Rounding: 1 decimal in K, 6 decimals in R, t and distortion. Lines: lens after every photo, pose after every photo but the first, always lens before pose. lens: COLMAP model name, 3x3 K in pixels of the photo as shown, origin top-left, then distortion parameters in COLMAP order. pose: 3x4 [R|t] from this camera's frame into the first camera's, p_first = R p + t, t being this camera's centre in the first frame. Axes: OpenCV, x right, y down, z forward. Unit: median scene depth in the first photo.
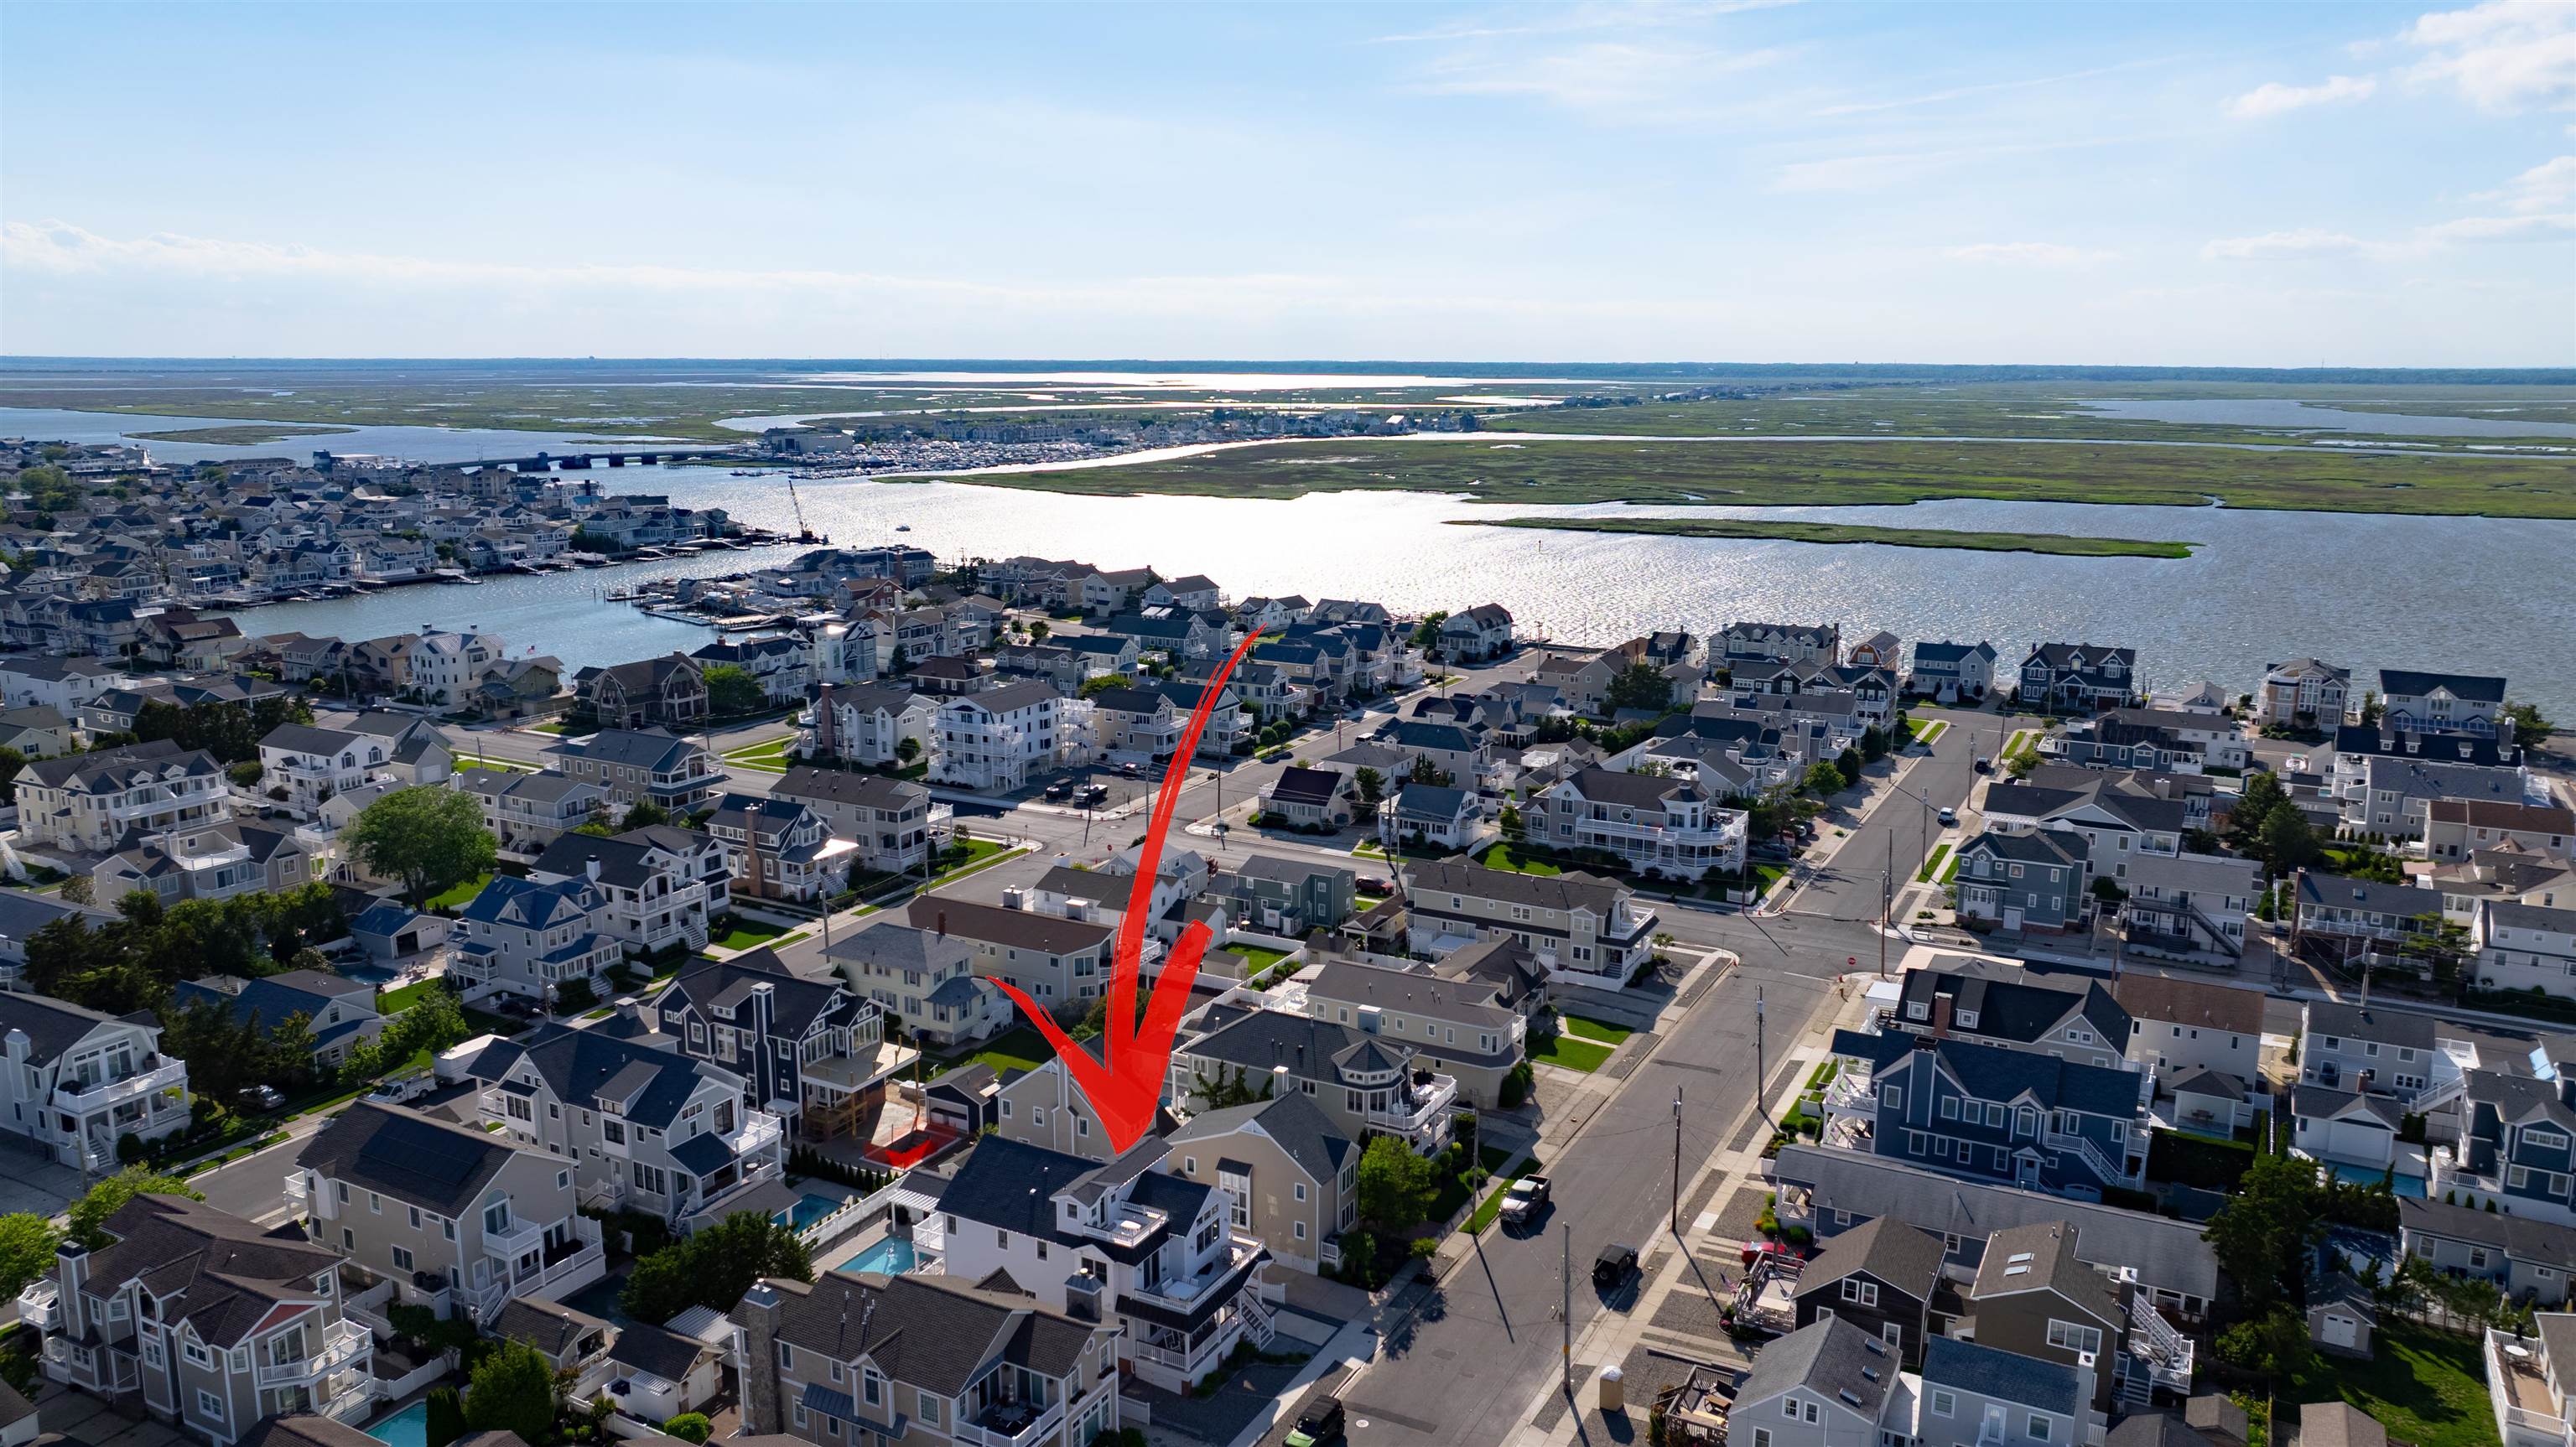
lens RADIAL K [[1788.9, 0, 1282.9], [0, 1788.9, 723.8], [0, 0, 1]] dist [-0.024330, 0.000562]
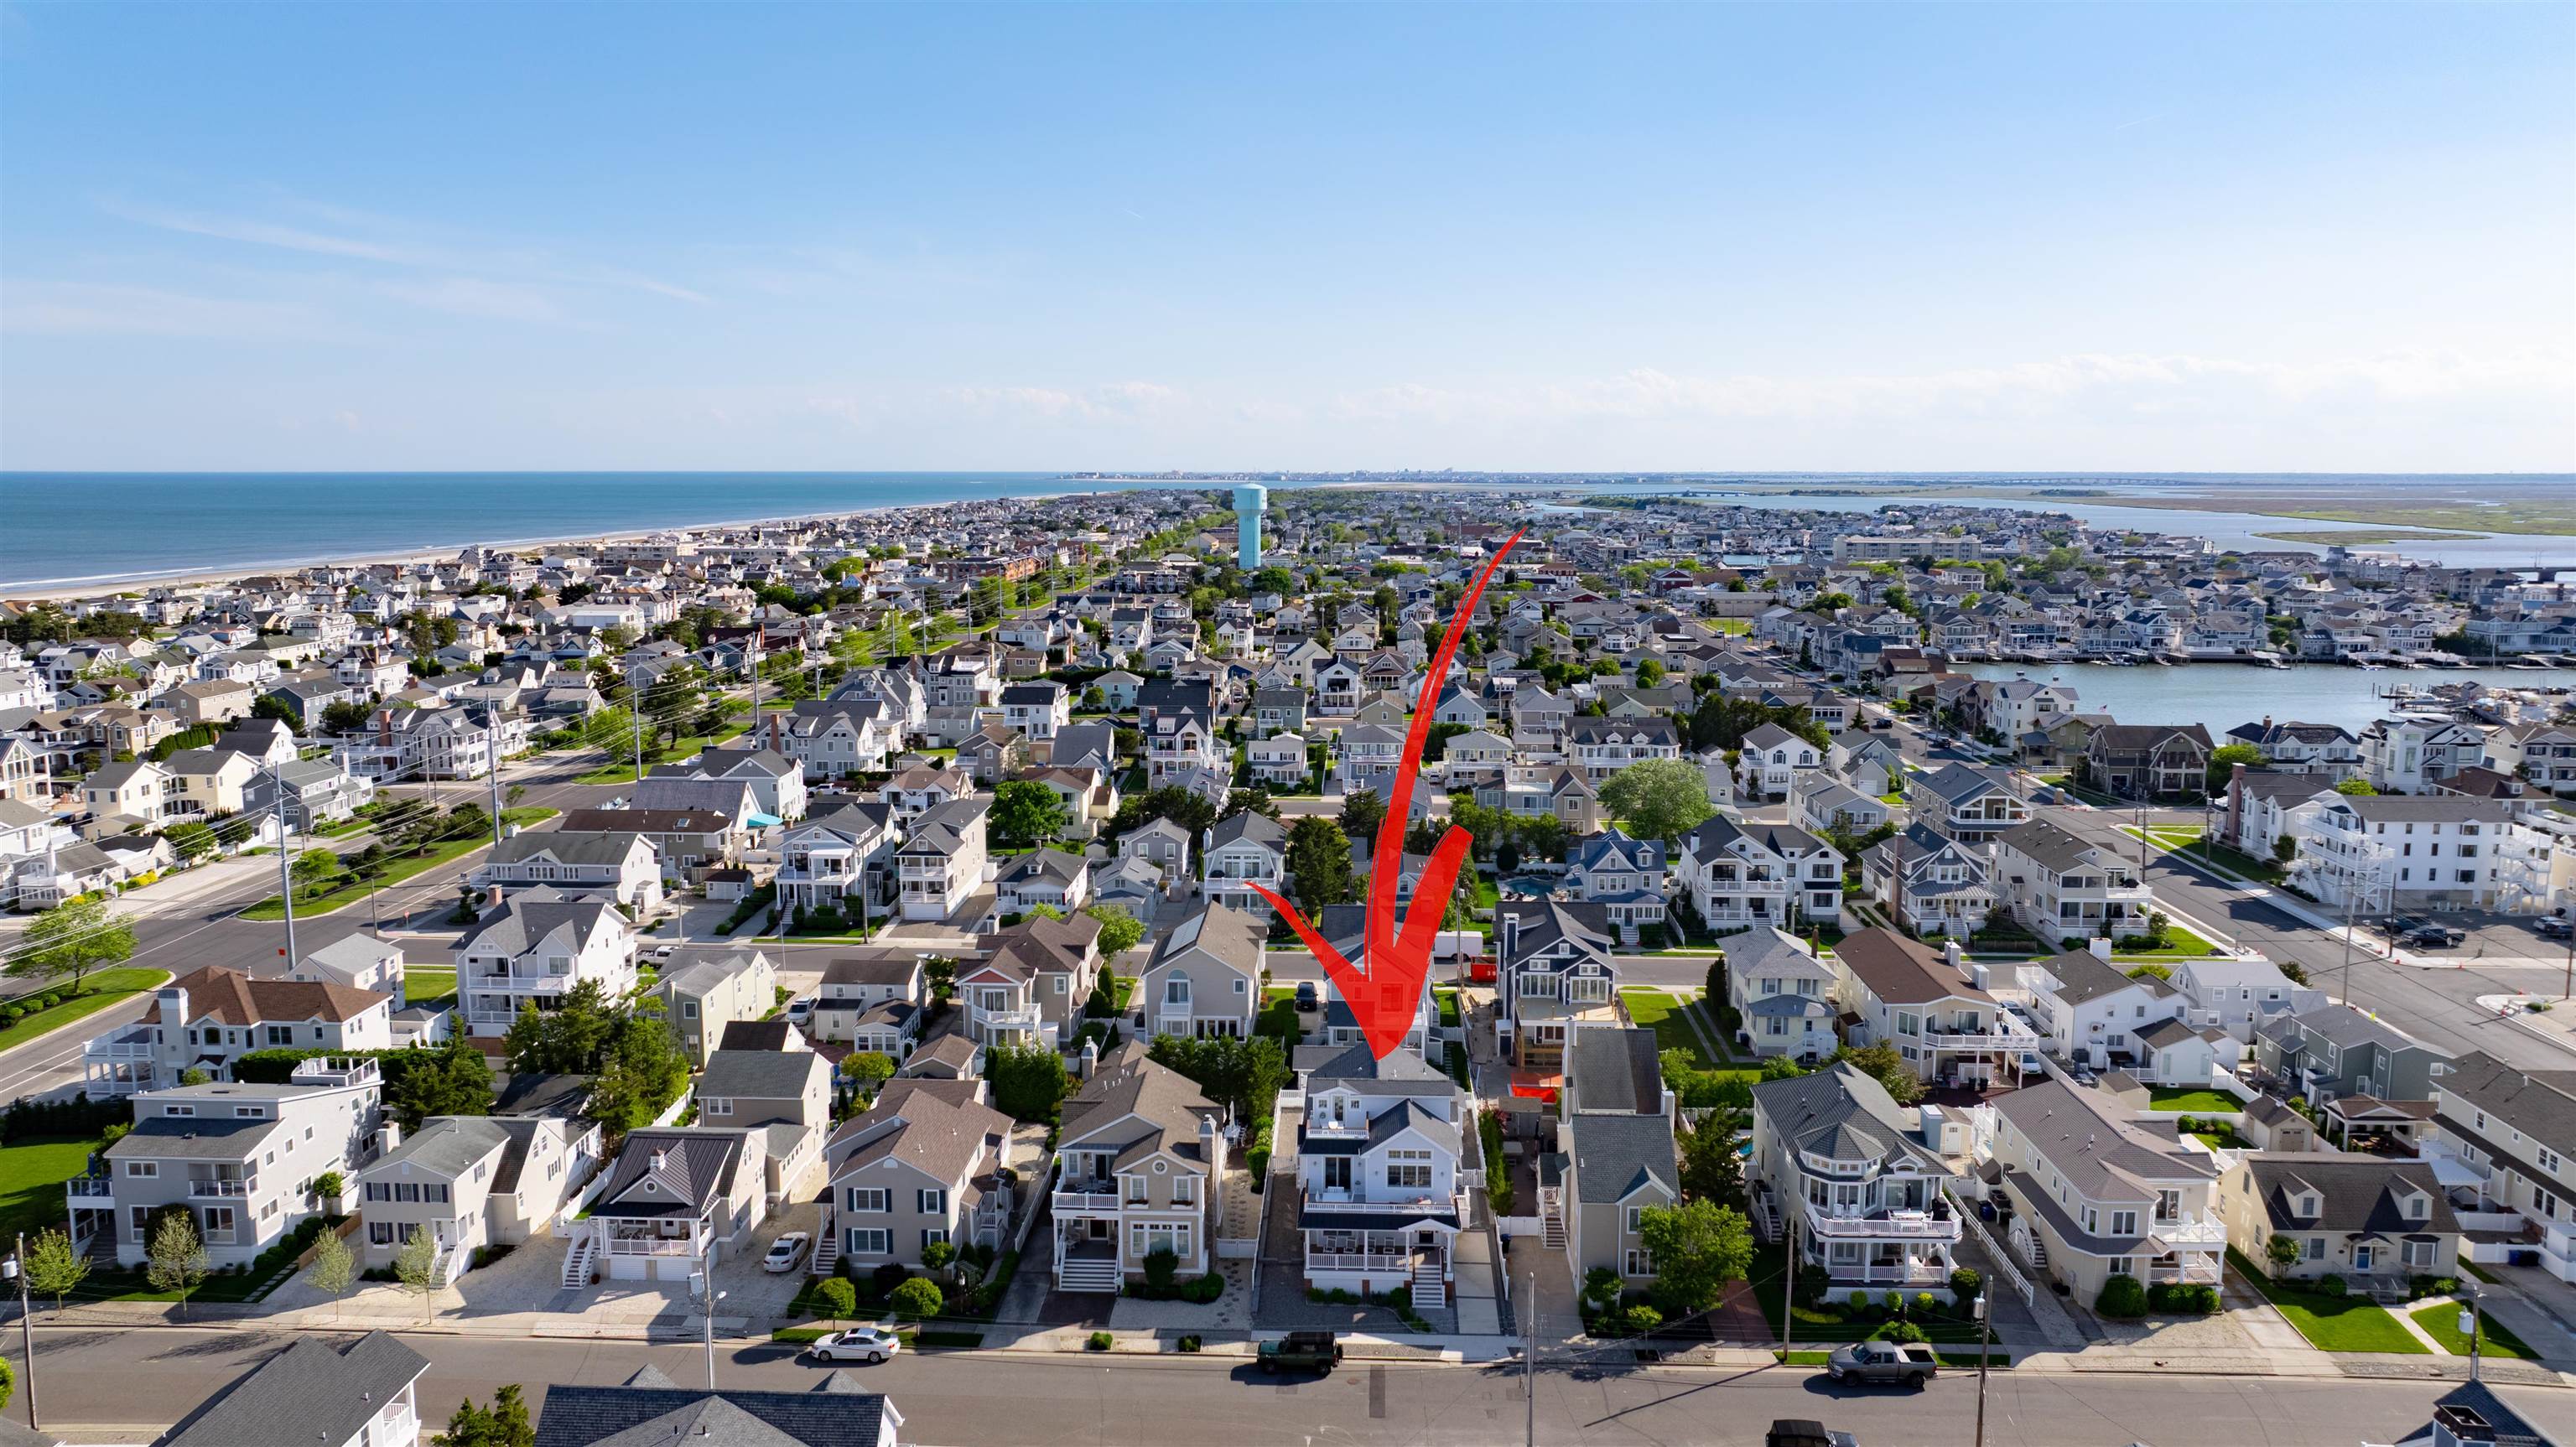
lens RADIAL K [[1788.9, 0, 1285.2], [0, 1788.9, 723.2], [0, 0, 1]] dist [-0.024330, 0.000562]
pose [[0.431525, 0.122776, -0.893707, 0.310776], [-0.178891, 0.982667, 0.048620, 0.000005], [0.884186, 0.138895, 0.446009, 0.175948]]
